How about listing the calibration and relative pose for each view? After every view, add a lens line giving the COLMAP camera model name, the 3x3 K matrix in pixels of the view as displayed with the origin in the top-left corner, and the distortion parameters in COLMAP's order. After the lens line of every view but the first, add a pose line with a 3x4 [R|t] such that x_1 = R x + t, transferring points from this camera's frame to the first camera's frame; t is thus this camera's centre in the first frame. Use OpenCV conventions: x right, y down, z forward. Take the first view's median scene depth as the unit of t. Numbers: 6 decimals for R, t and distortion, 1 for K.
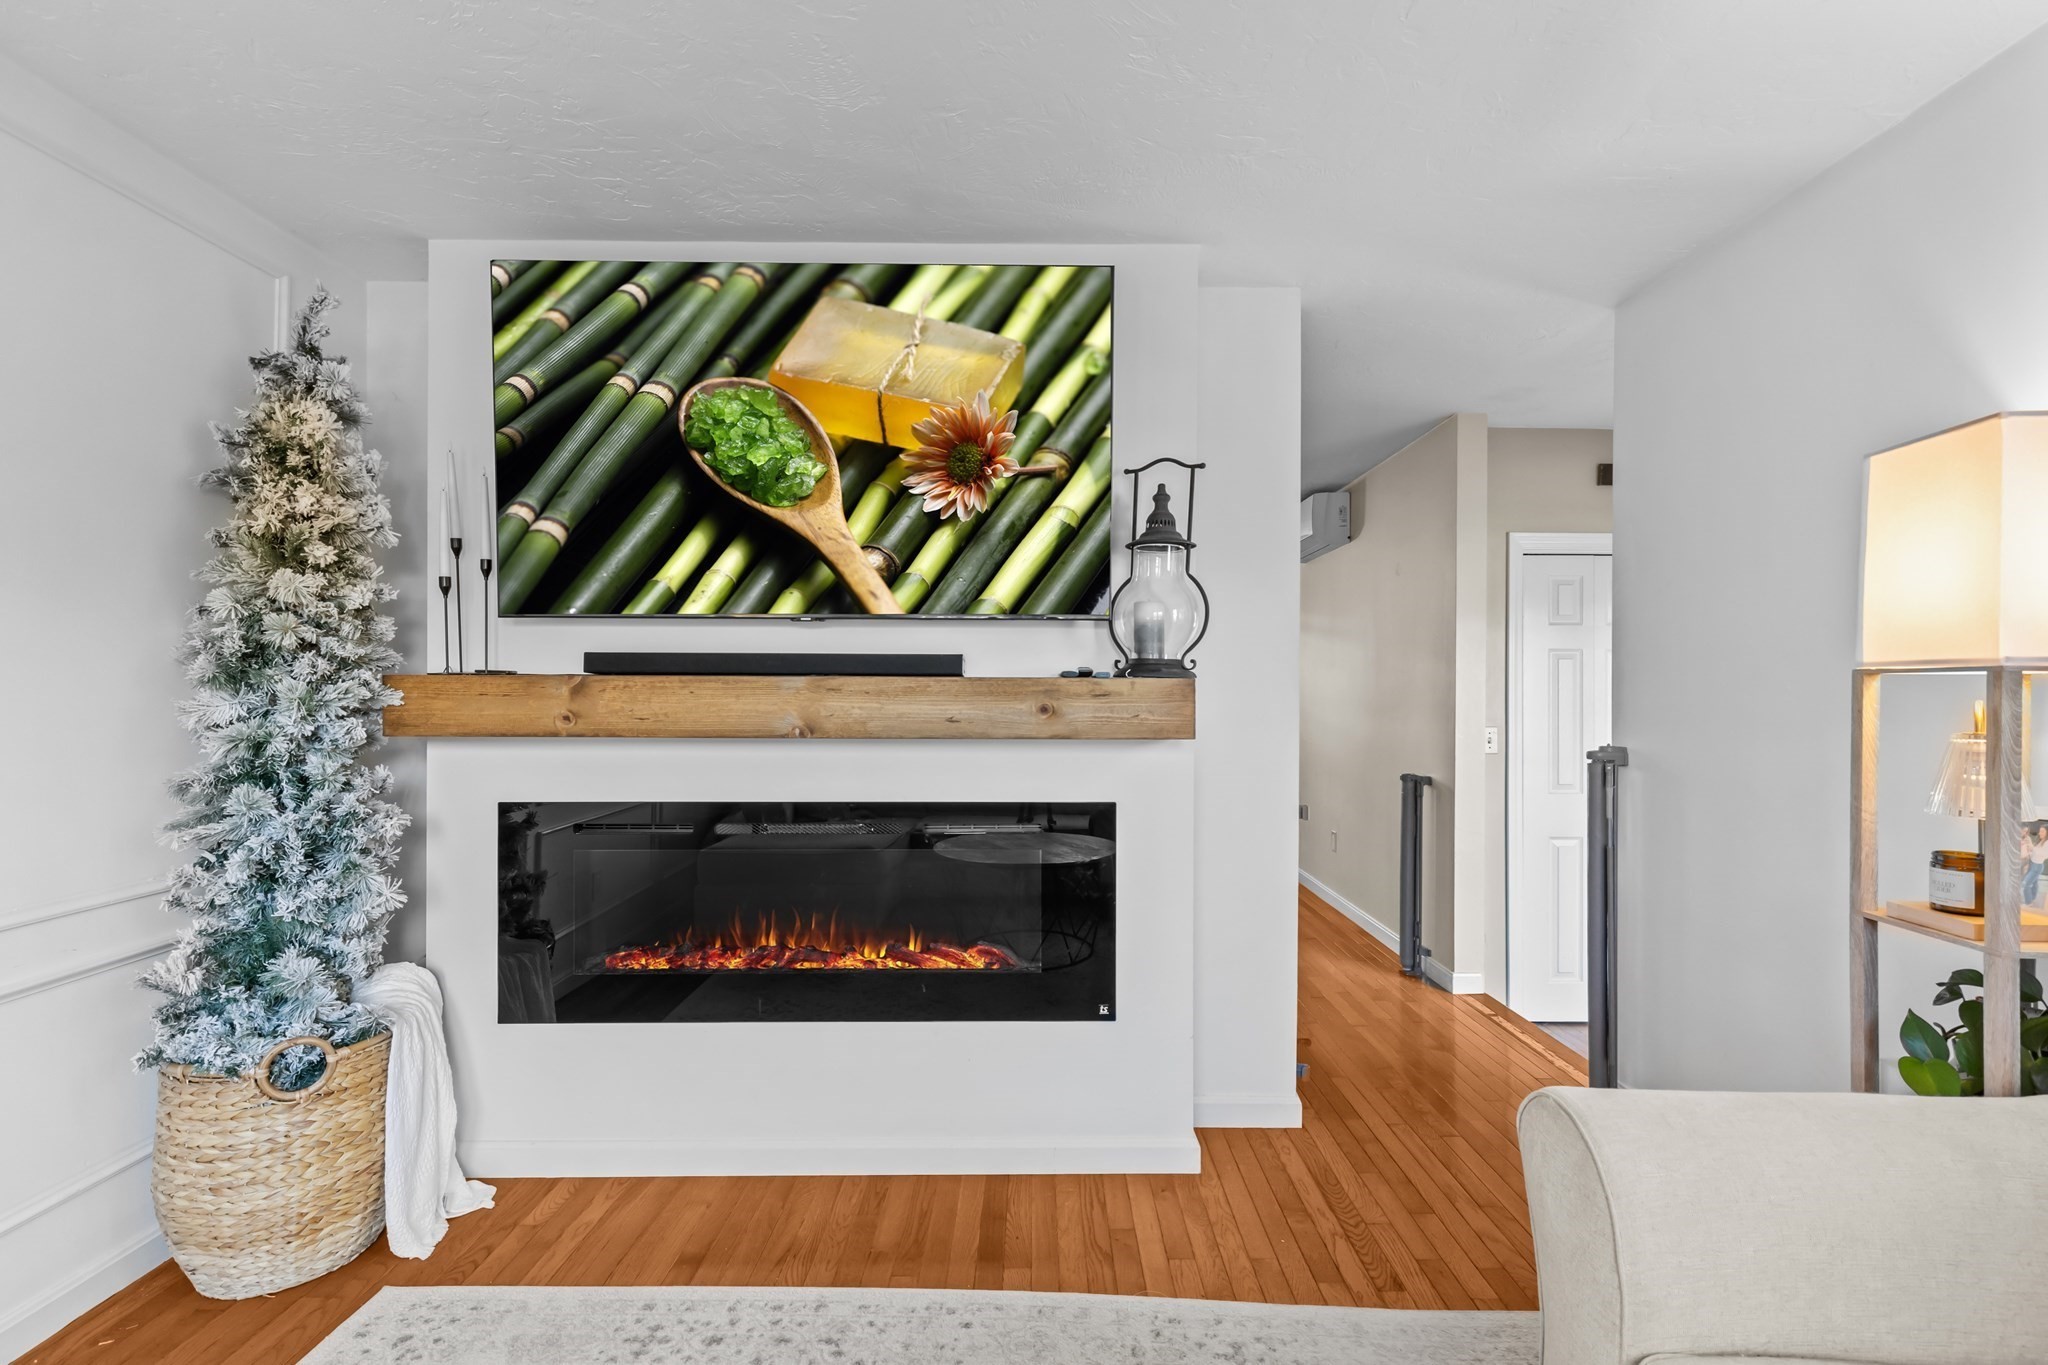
lens RADIAL K [[883.8, 0, 1107.2], [0, 883.8, 689.3], [0, 0, 1]] dist [0.042852, -0.033932]
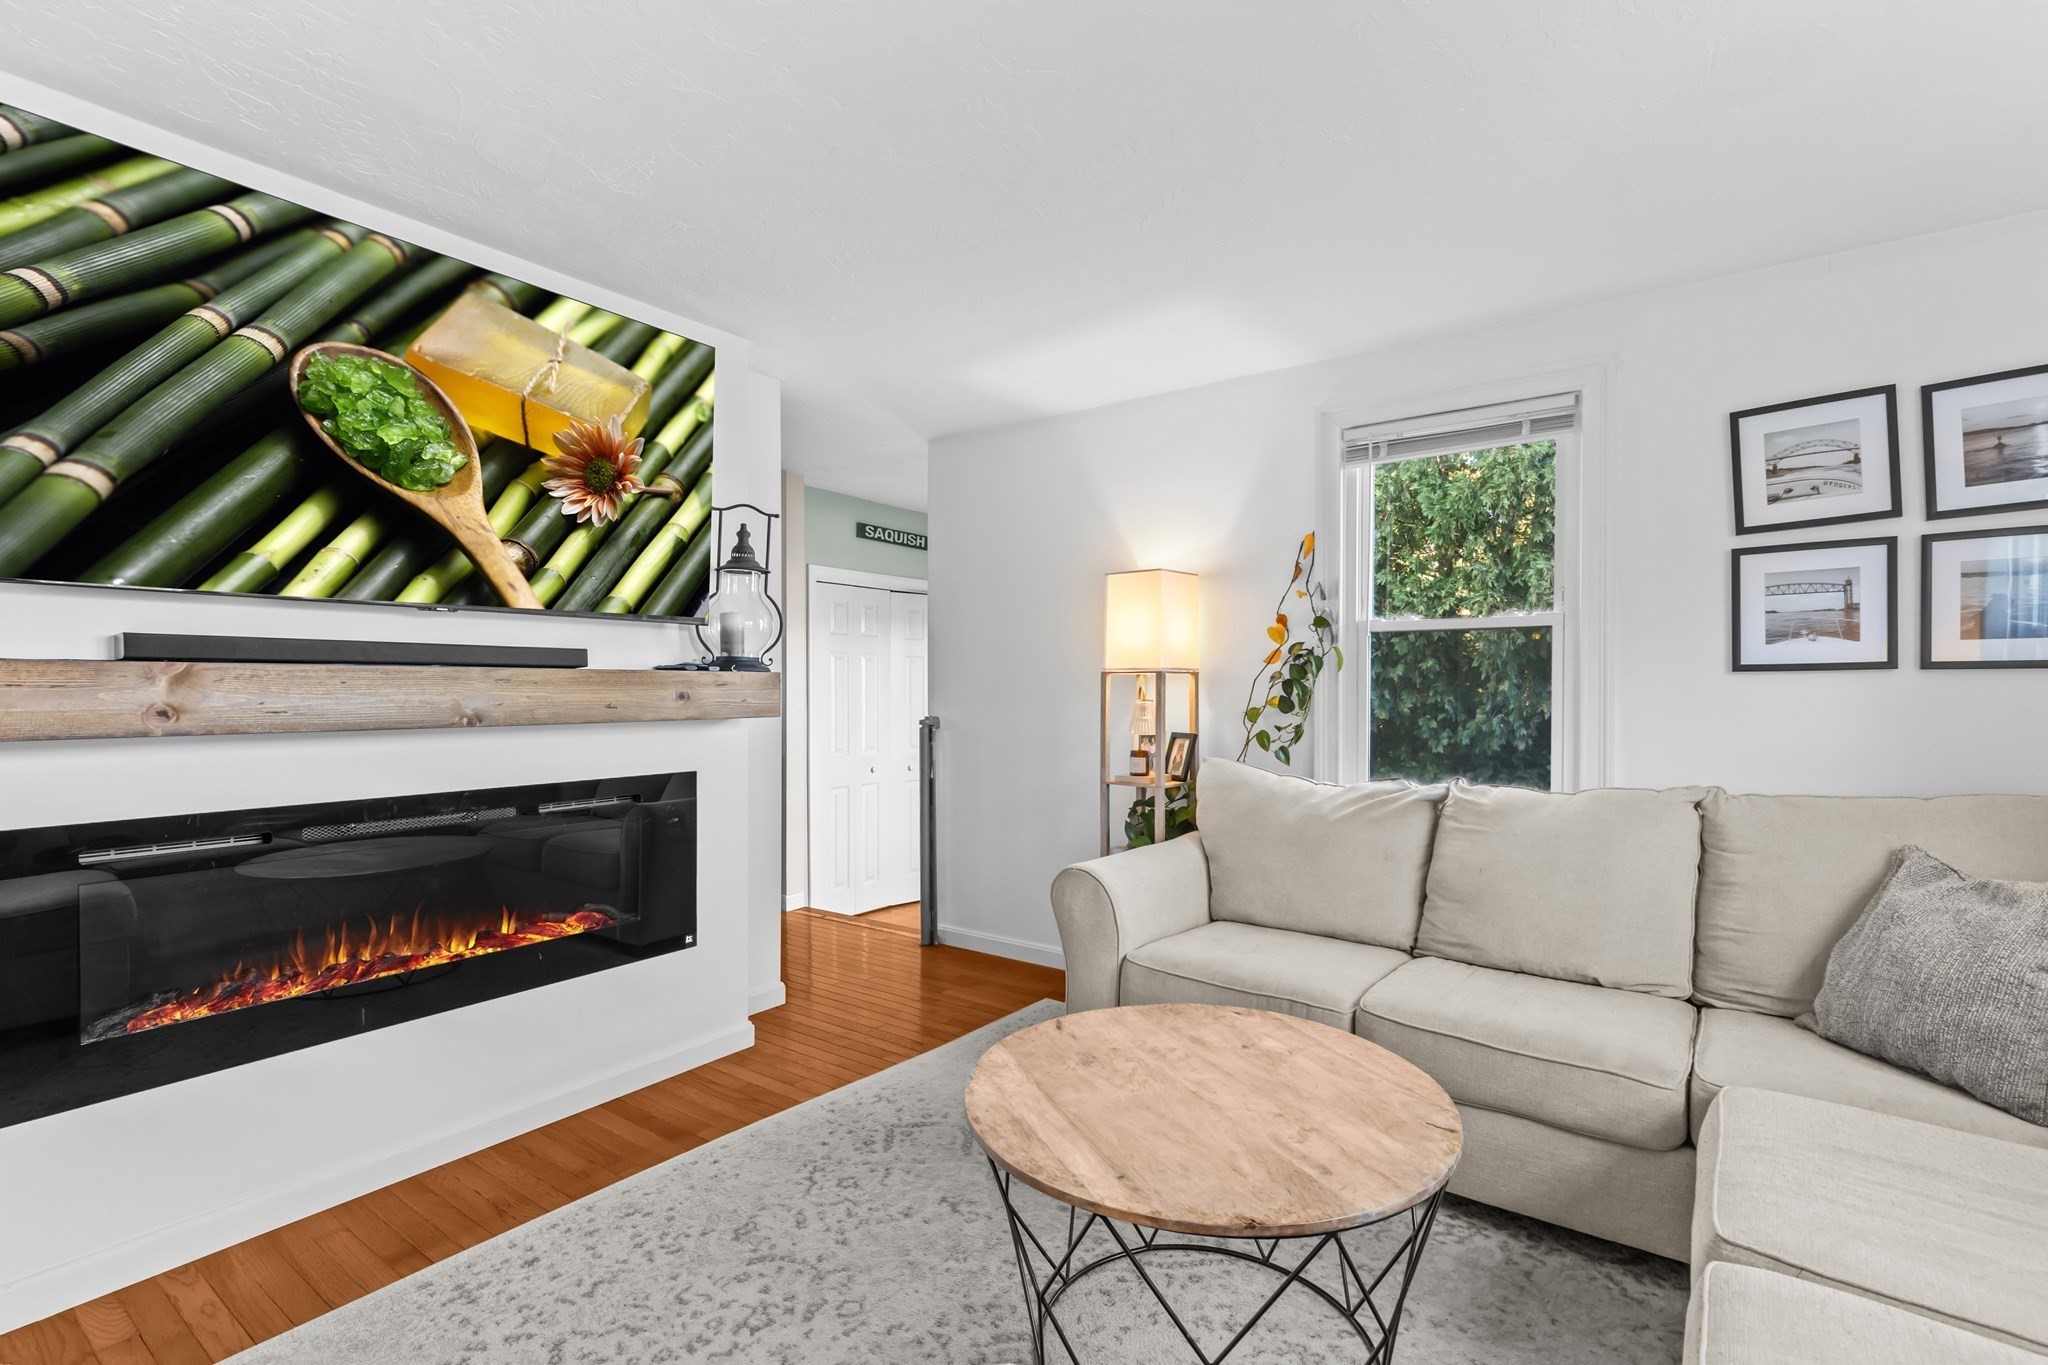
lens RADIAL K [[911.5, 0, 1036.2], [0, 911.5, 683.3], [0, 0, 1]] dist [0.003141, -0.000187]
pose [[0.612854, -0.013304, 0.790084, -0.742812], [0.004743, 0.999902, 0.013158, -0.003867], [-0.790182, -0.004317, 0.612857, -0.150726]]
